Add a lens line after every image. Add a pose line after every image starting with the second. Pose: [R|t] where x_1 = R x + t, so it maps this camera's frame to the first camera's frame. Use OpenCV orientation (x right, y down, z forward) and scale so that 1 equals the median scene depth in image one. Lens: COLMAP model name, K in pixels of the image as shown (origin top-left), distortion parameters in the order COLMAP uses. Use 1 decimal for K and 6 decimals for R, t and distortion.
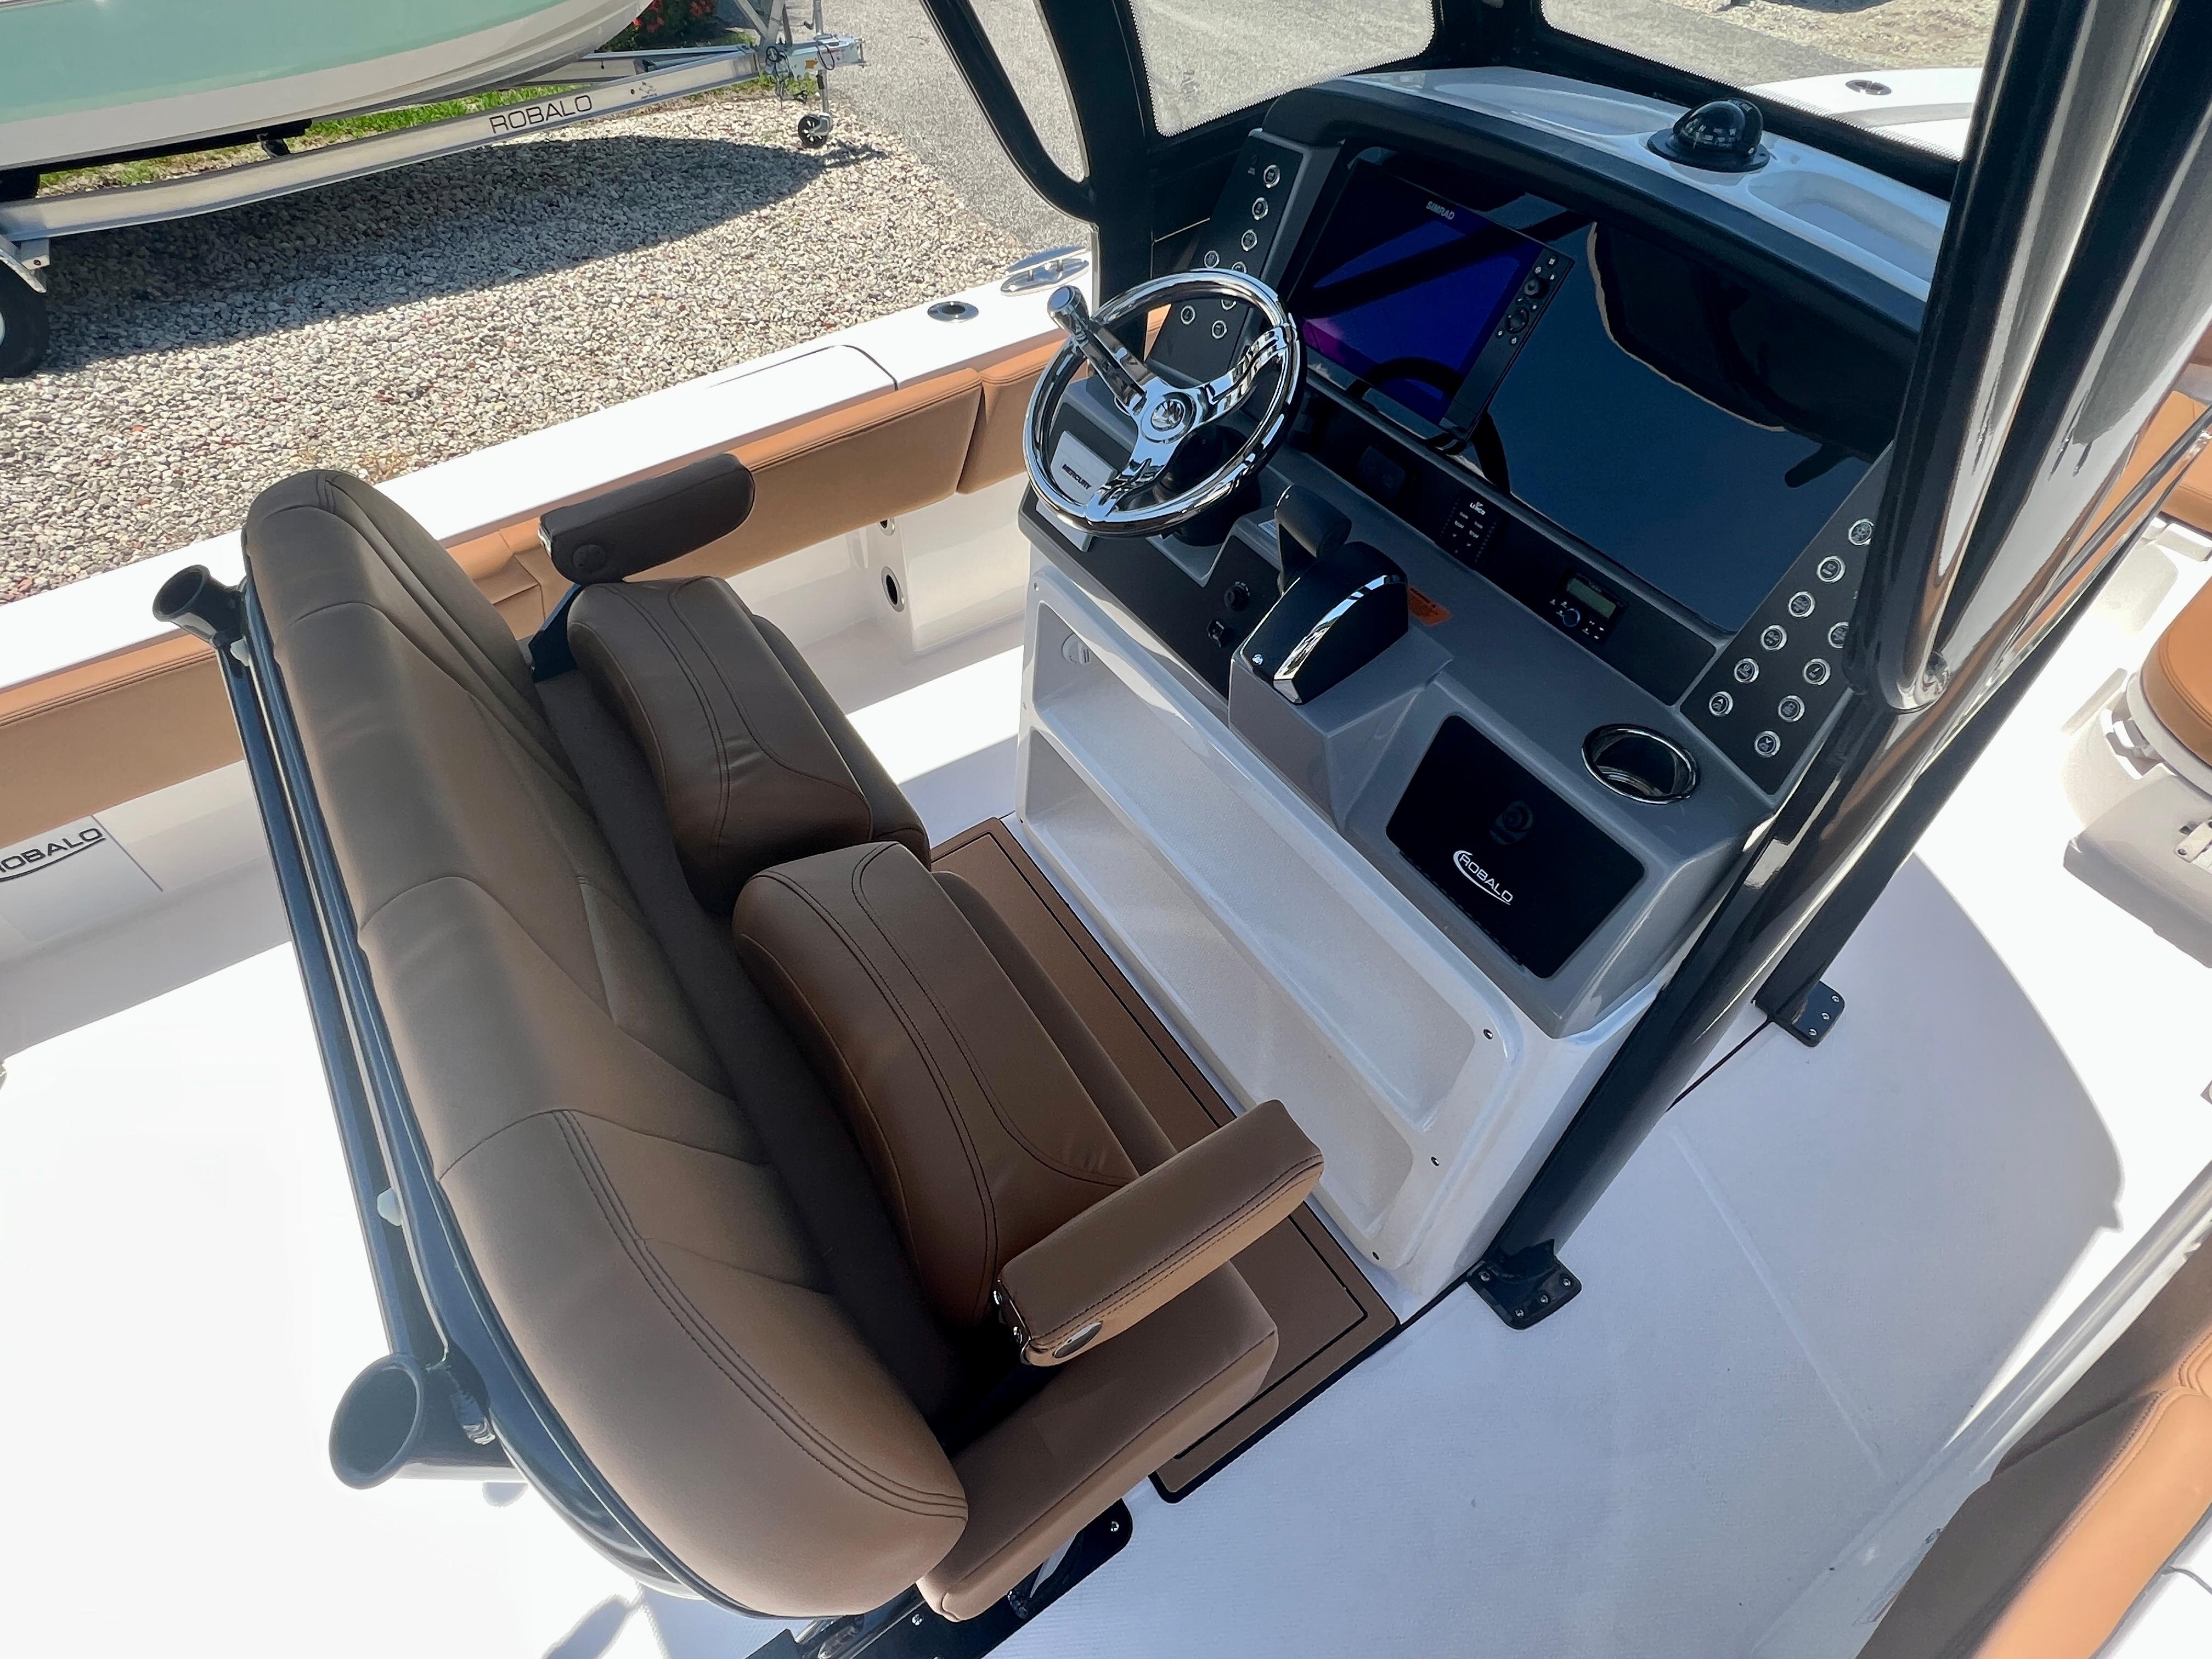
lens RADIAL K [[1143.0, 0, 1095.0], [0, 1143.0, 836.3], [0, 0, 1]] dist [-0.001283, 0.002157]
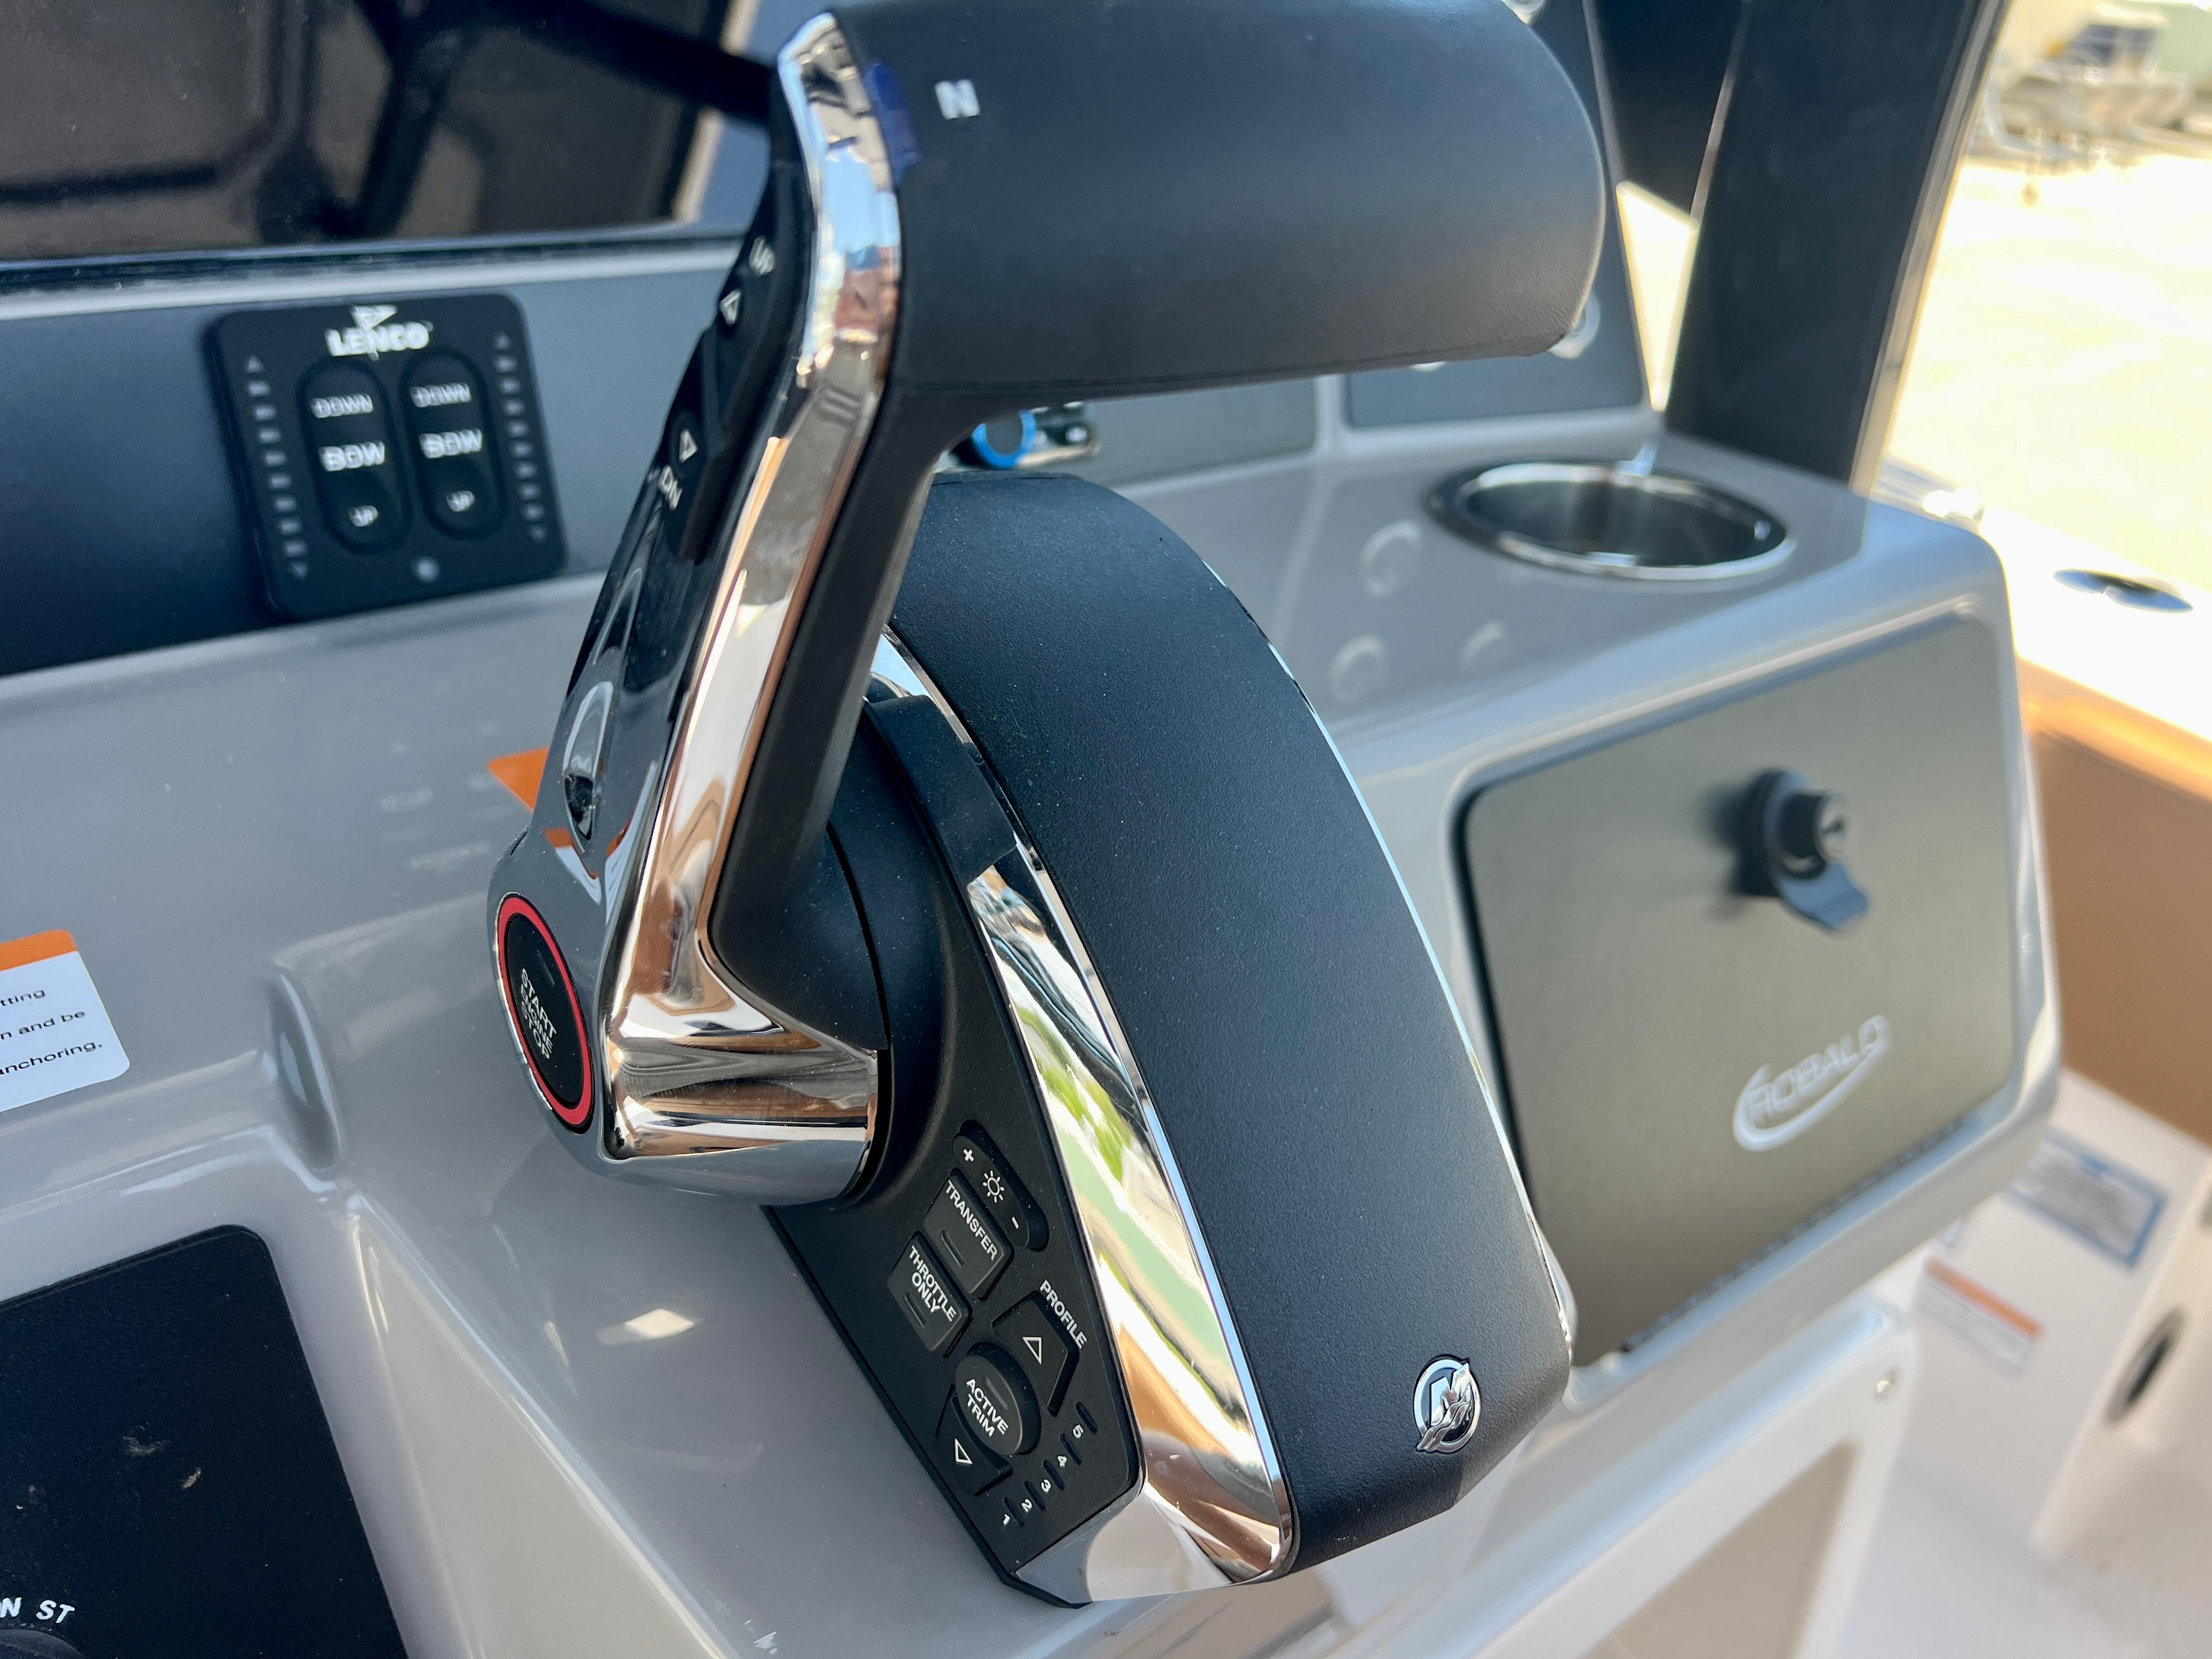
lens RADIAL K [[1737.5, 0, 1097.2], [0, 1737.5, 812.8], [0, 0, 1]] dist [0.027104, -0.040946]
pose [[-0.075796, -0.511095, 0.856176, 0.012127], [0.690947, 0.592158, 0.414658, -0.229376], [-0.718921, 0.623002, 0.308256, 0.715521]]
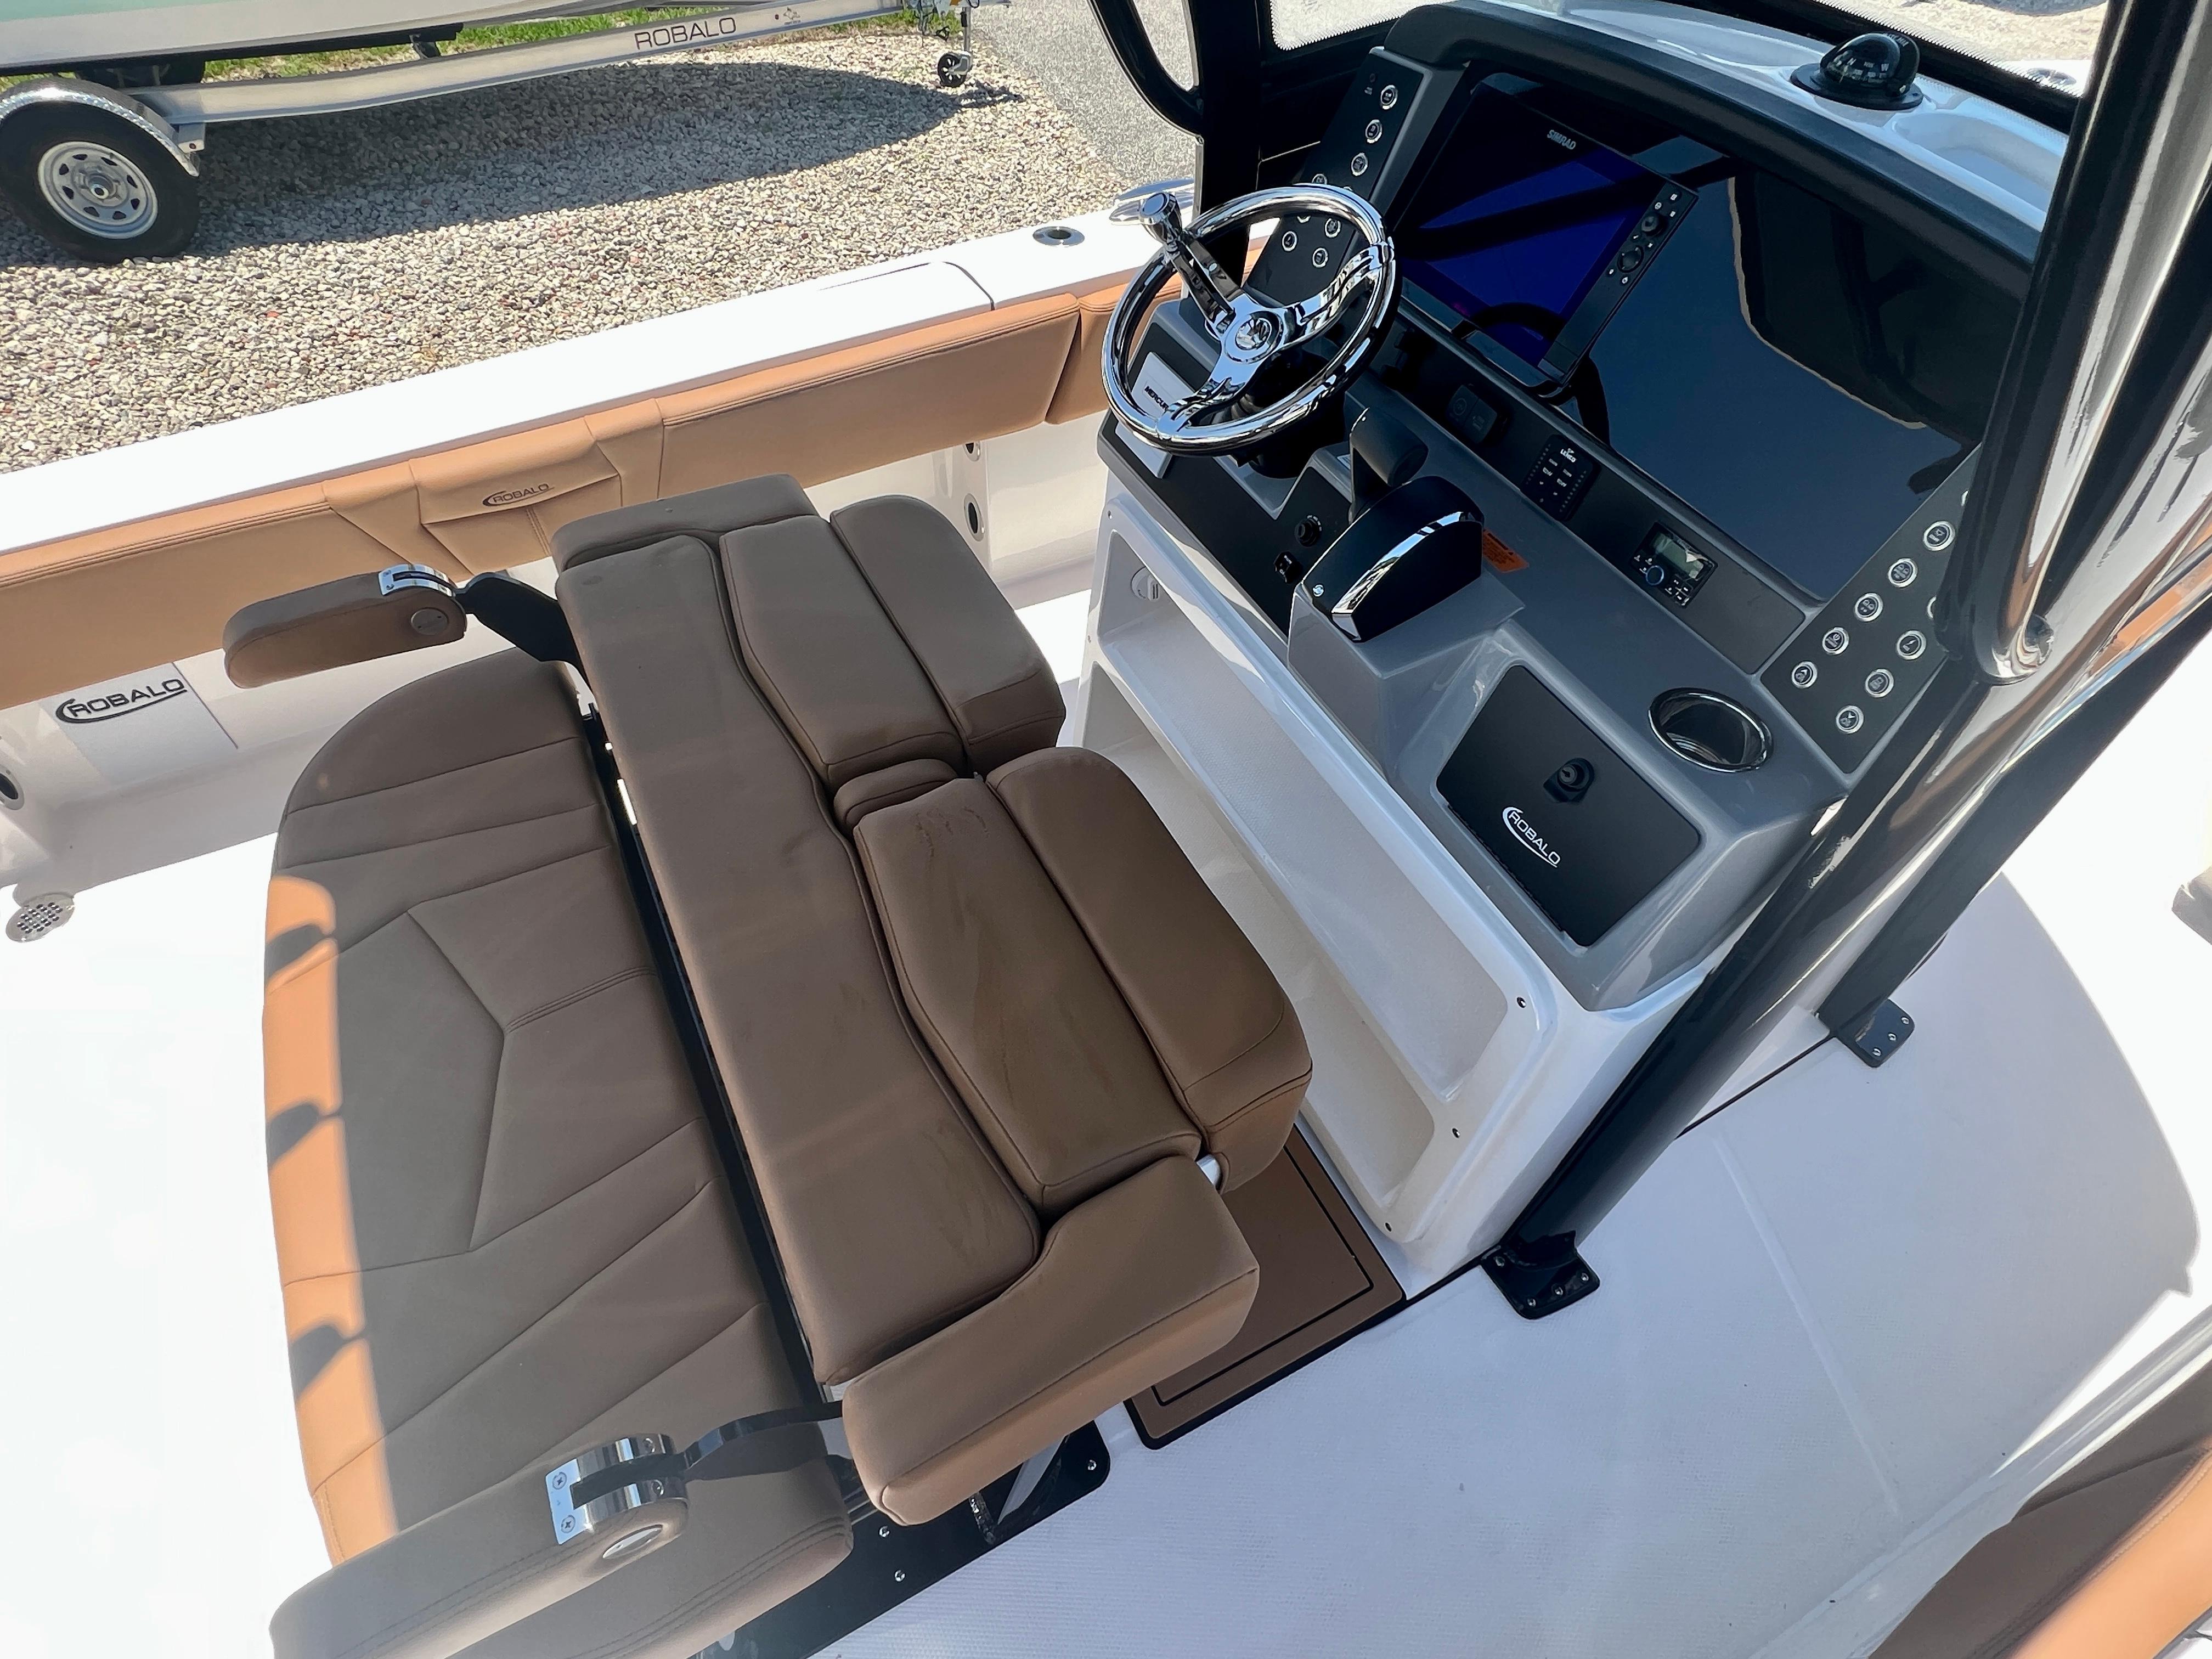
lens RADIAL K [[1143.0, 0, 1115.6], [0, 1143.0, 828.5], [0, 0, 1]] dist [-0.001283, 0.002157]
pose [[0.994163, 0.096136, -0.048975, 0.030318], [-0.095292, 0.995262, 0.019288, 0.032859], [0.050597, -0.014508, 0.998614, 0.021529]]
